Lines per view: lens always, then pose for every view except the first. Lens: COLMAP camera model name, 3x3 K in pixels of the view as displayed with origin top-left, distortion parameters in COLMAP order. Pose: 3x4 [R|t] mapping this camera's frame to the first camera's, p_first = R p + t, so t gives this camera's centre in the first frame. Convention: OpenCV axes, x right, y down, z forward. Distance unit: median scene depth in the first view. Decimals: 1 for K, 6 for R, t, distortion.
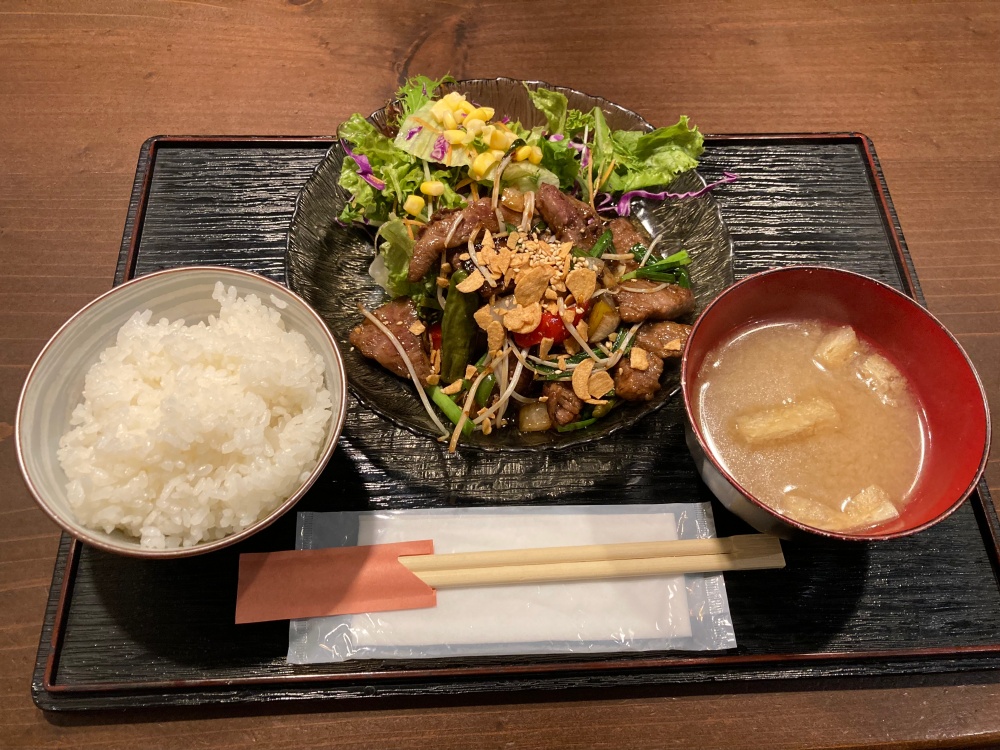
lens RADIAL K [[822.1, 0, 503.8], [0, 822.1, 384.4], [0, 0, 1]] dist [-0.002625, 0.009394]
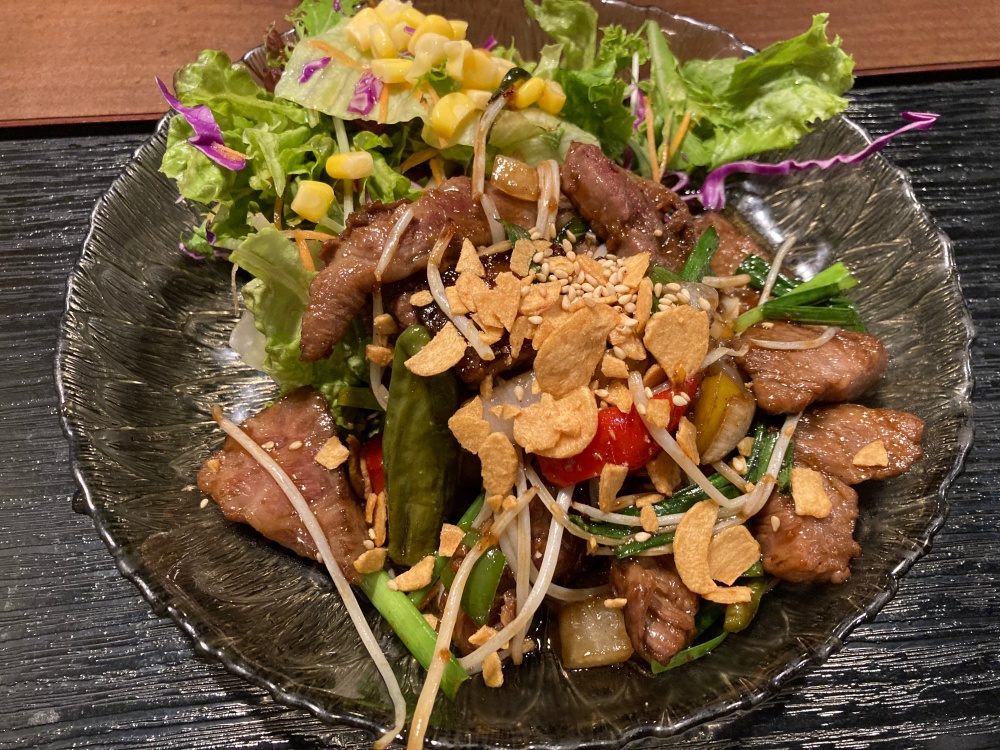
lens RADIAL K [[822.1, 0, 502.3], [0, 822.1, 372.8], [0, 0, 1]] dist [-0.002625, 0.009394]
pose [[0.997888, -0.064729, 0.005381, -0.006813], [0.064949, 0.995165, -0.073676, -0.073342], [-0.000586, 0.073870, 0.997268, 0.518667]]
